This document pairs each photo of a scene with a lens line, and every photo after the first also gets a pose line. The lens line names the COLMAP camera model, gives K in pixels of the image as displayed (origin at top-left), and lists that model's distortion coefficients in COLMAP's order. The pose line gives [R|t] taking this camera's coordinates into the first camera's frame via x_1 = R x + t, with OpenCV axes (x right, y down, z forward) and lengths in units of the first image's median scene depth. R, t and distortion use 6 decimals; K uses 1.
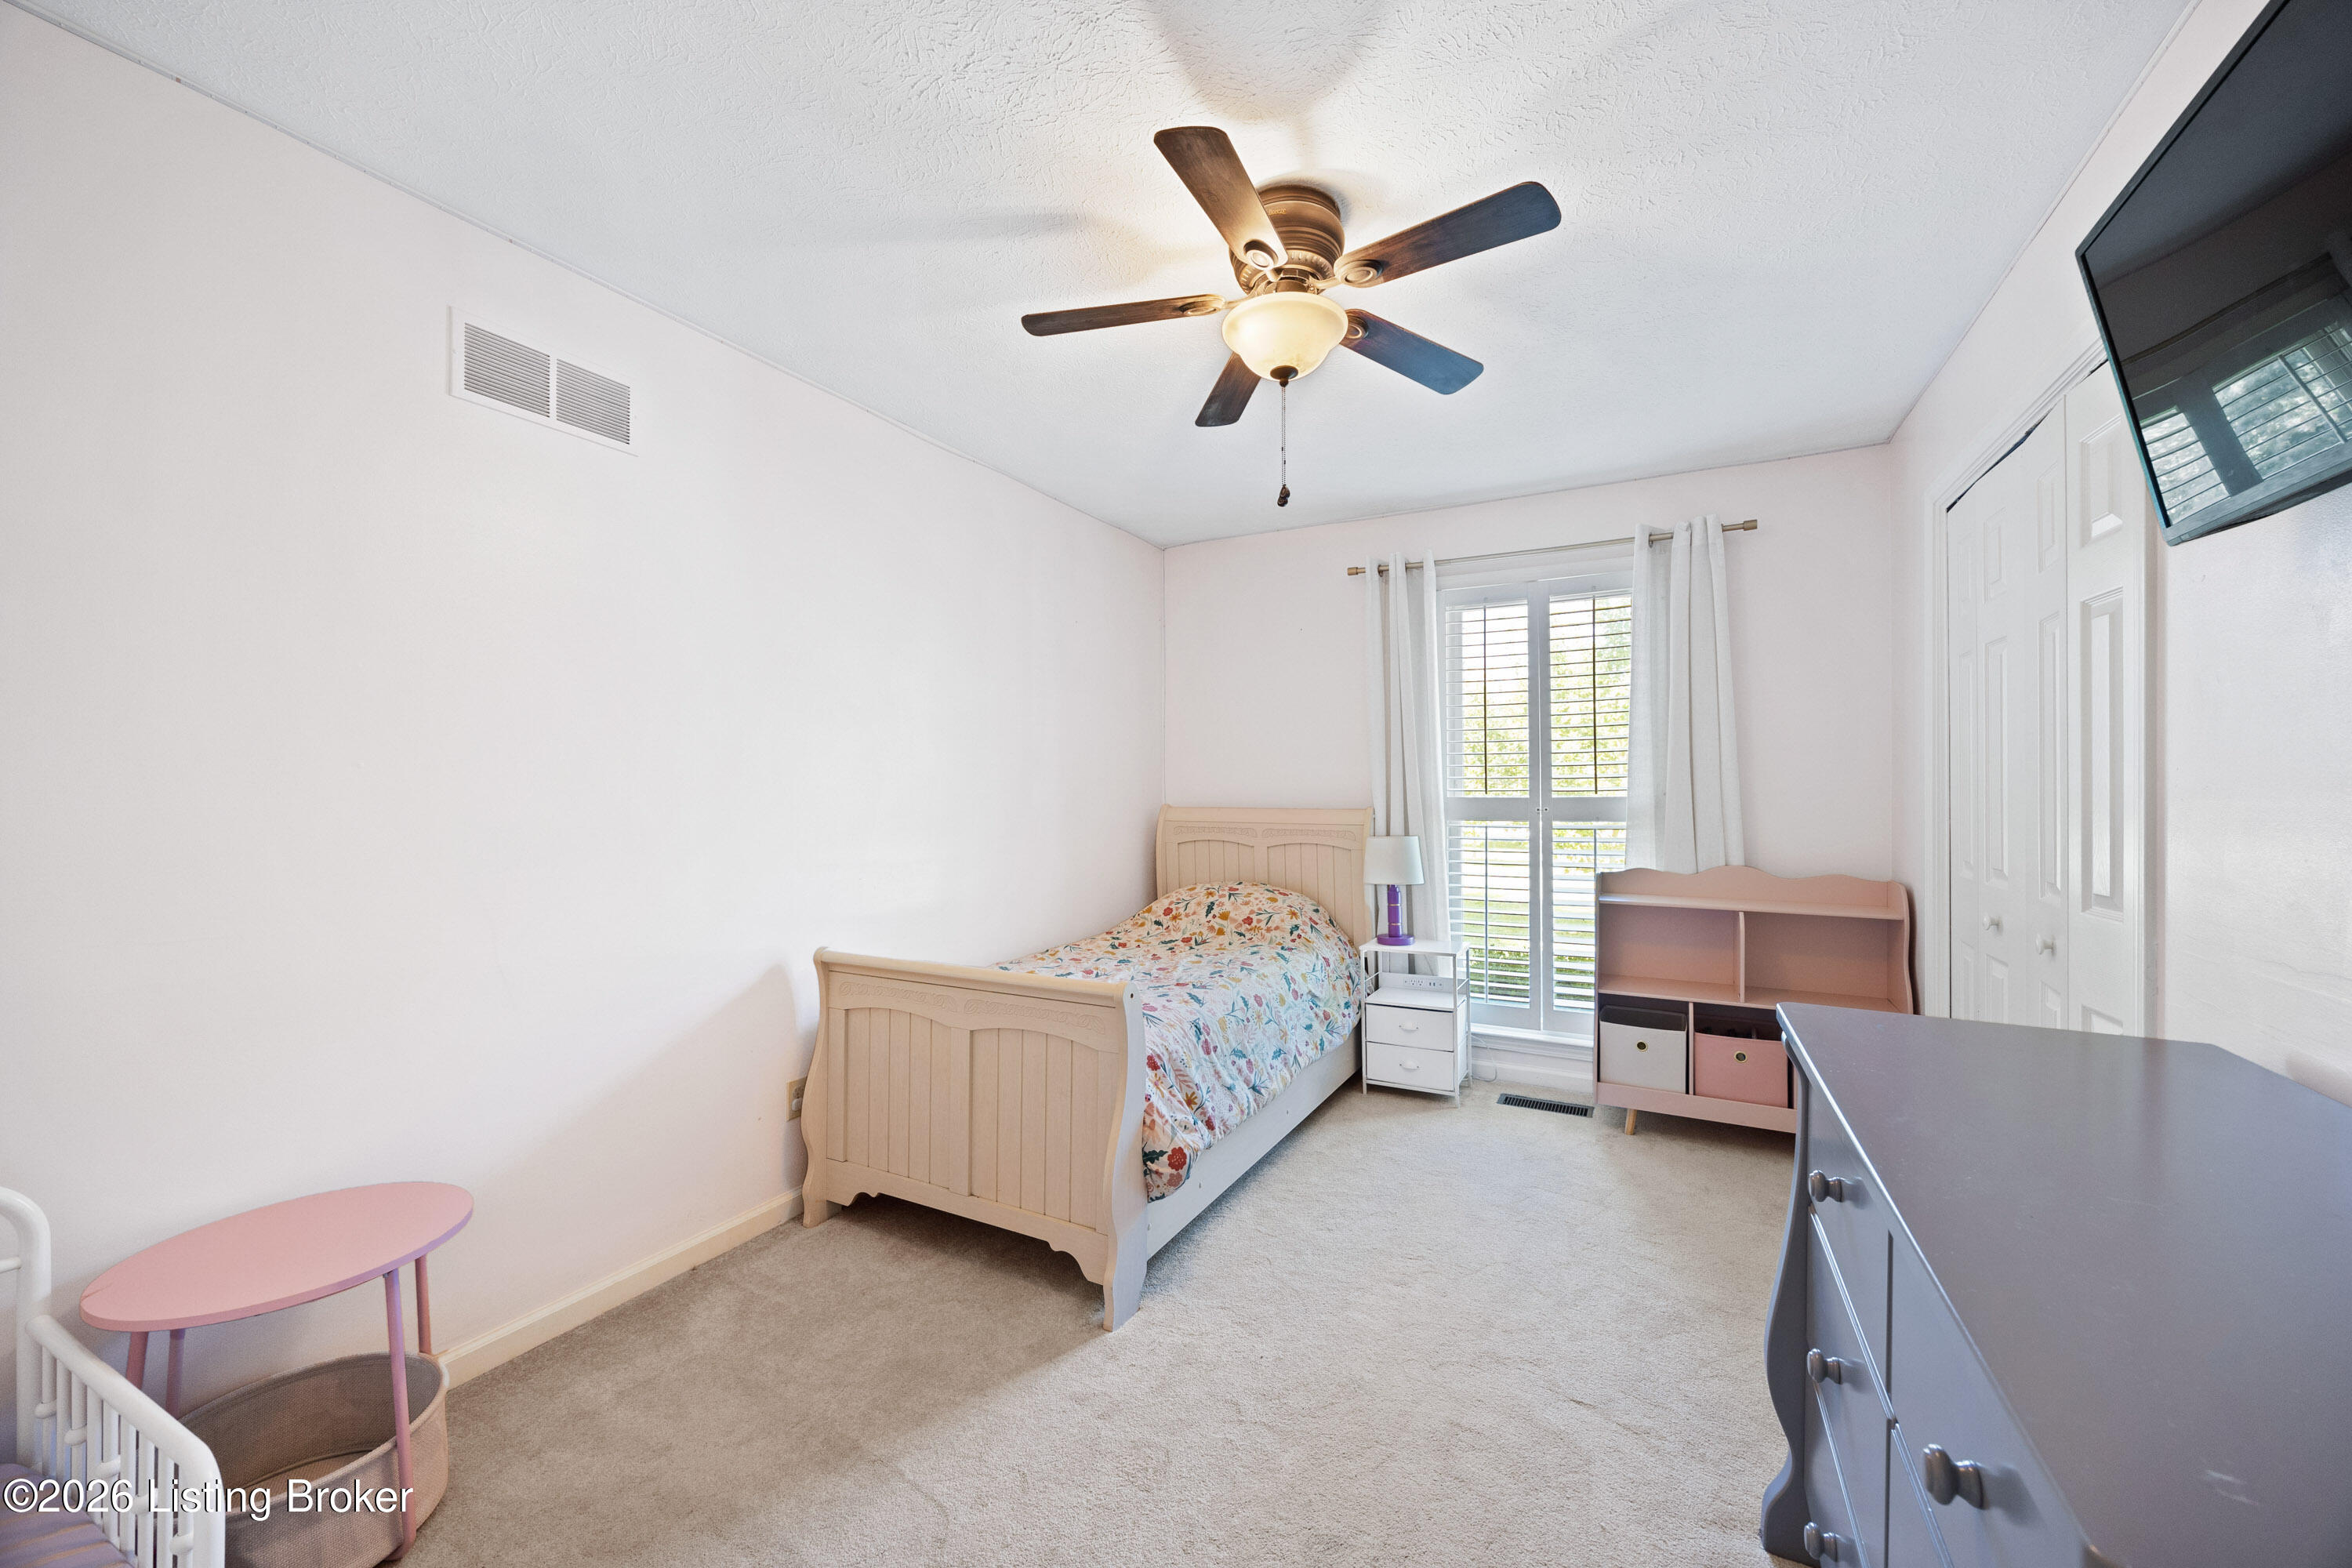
lens RADIAL K [[908.7, 0, 1178.0], [0, 908.7, 784.8], [0, 0, 1]] dist [0.000562, 0.000006]
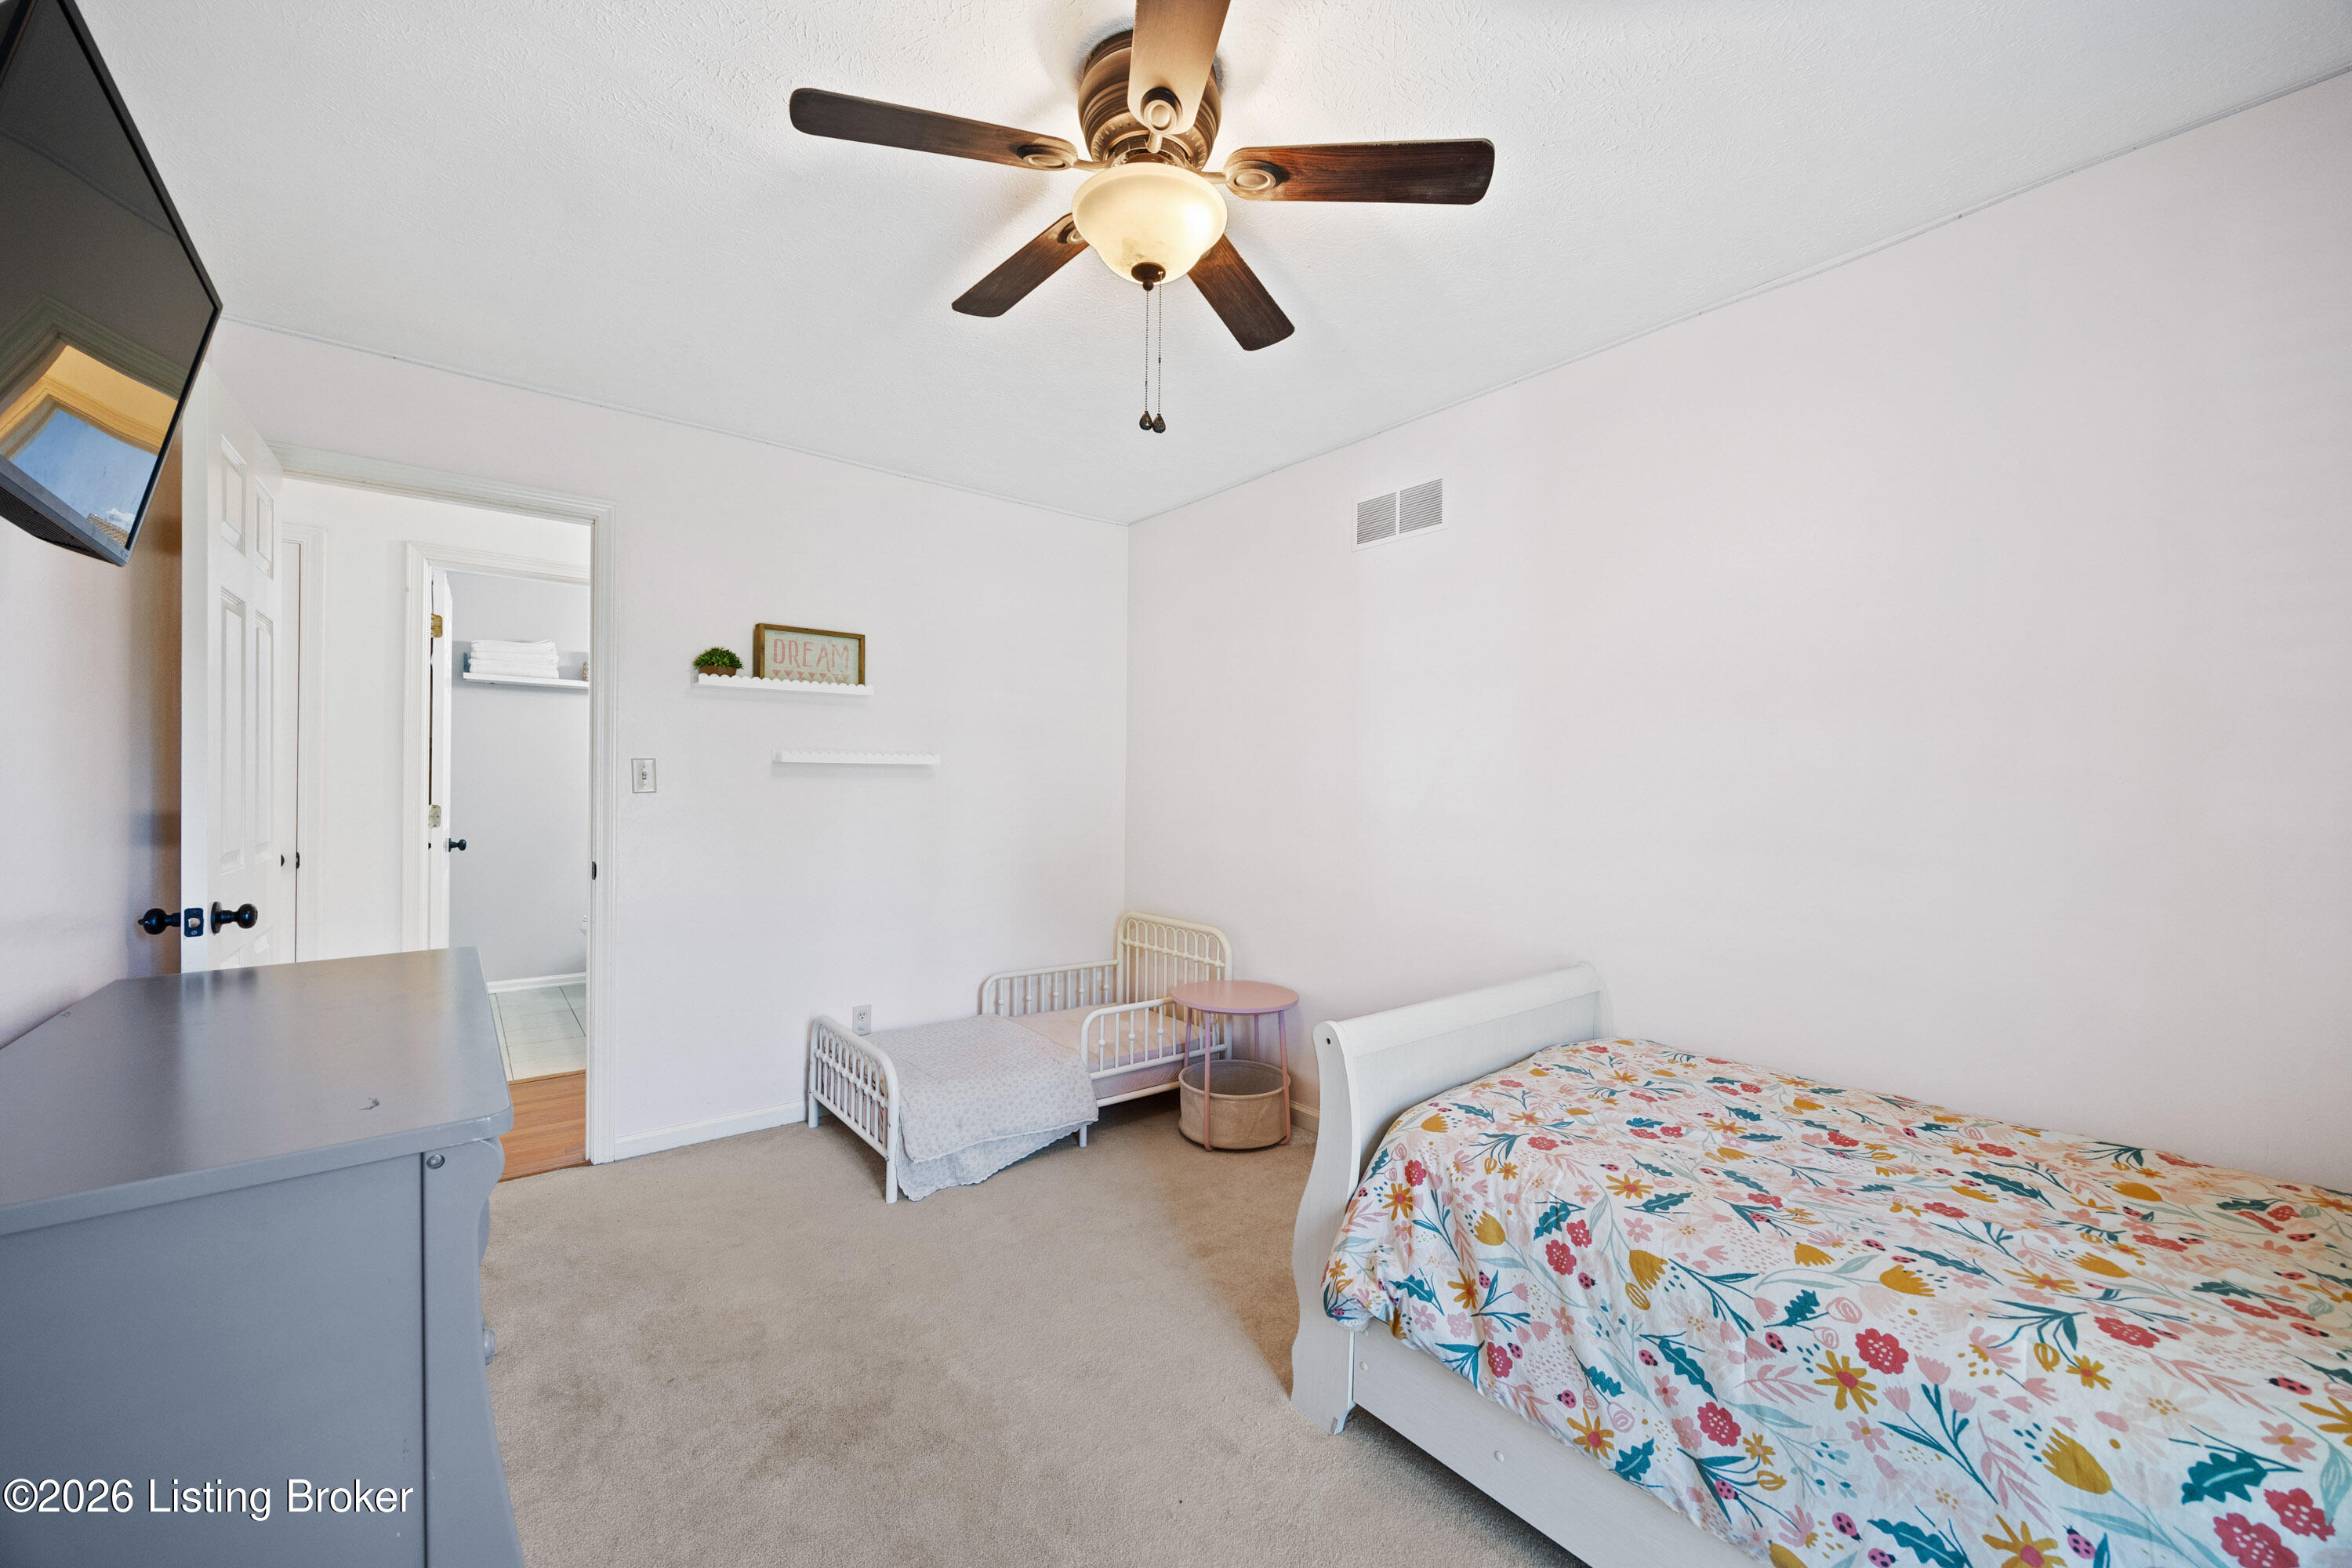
lens RADIAL K [[908.7, 0, 1175.9], [0, 908.7, 784.1], [0, 0, 1]] dist [0.000562, 0.000006]
pose [[-0.404059, 0.000065, -0.914733, 0.799761], [-0.002151, 0.999997, 0.001021, 0.000020], [0.914730, 0.002381, -0.404058, 1.269210]]
